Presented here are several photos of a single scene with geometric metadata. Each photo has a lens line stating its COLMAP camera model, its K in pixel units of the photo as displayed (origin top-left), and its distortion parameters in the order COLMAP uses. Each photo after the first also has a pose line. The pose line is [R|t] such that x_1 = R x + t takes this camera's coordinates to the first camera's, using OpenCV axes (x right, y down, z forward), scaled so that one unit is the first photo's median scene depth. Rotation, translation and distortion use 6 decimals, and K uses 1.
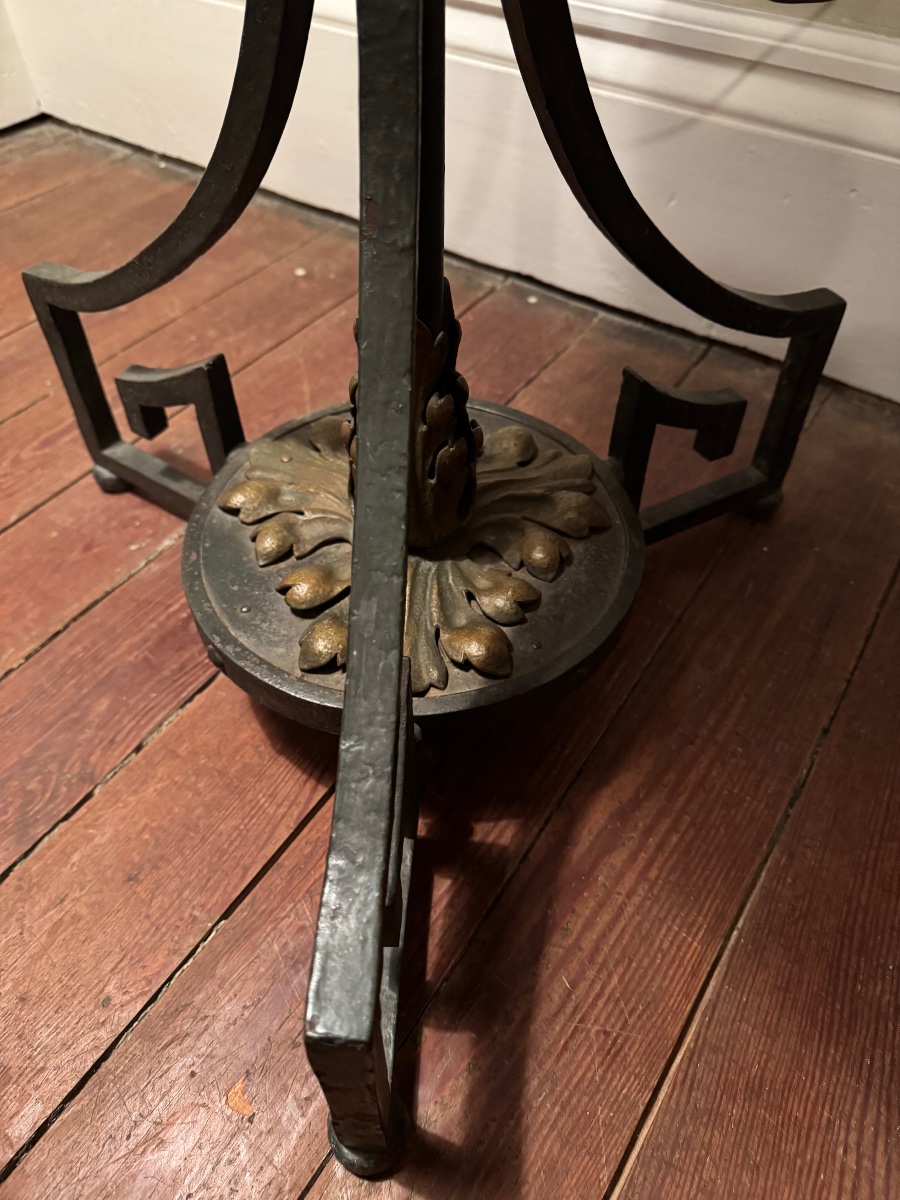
lens RADIAL K [[859.6, 0, 450.0], [0, 859.6, 600.0], [0, 0, 1]] dist [-0.002585, -0.000782]
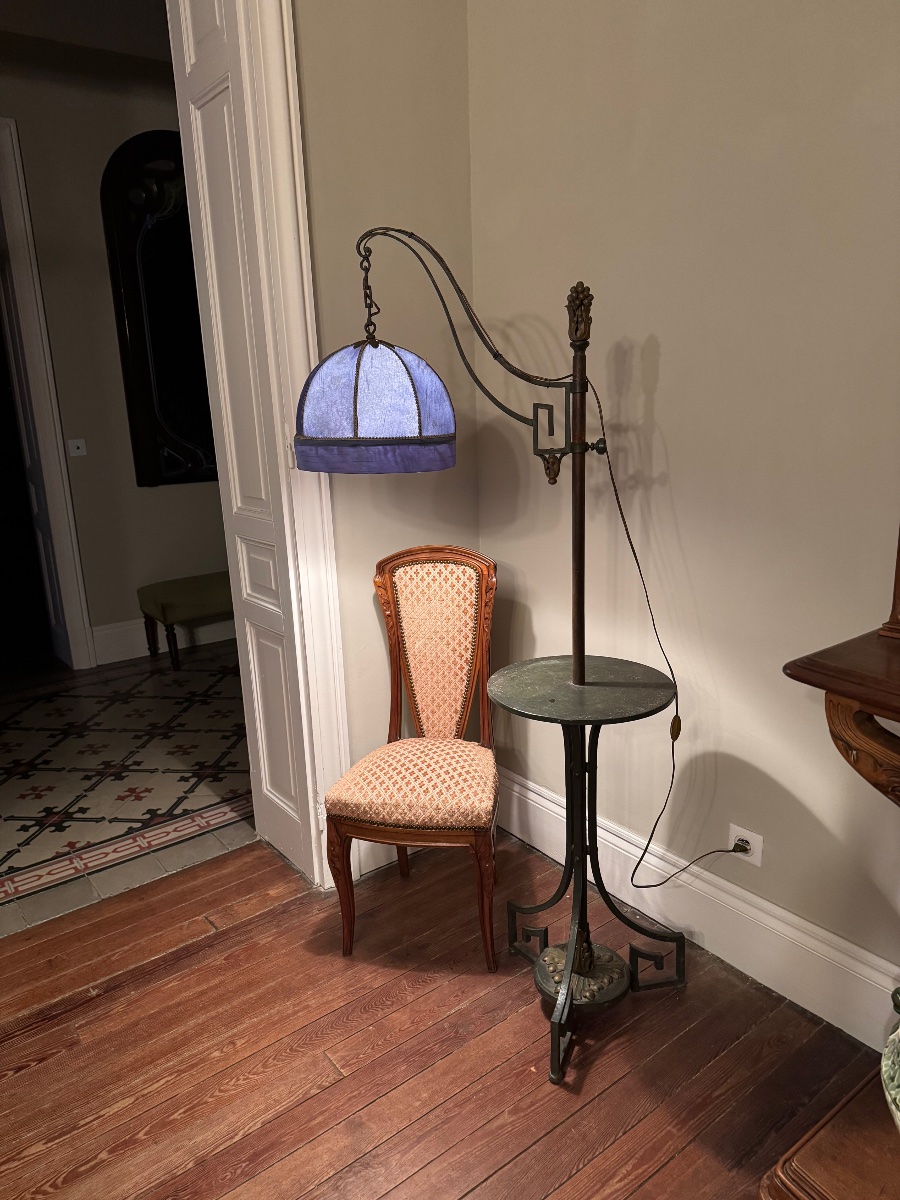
lens RADIAL K [[859.6, 0, 450.0], [0, 859.6, 600.0], [0, 0, 1]] dist [-0.002585, -0.000782]
pose [[0.948165, 0.032197, -0.316142, 0.711487], [-0.201819, 0.829471, -0.520813, 0.841924], [0.245462, 0.557621, 0.792974, -4.126451]]
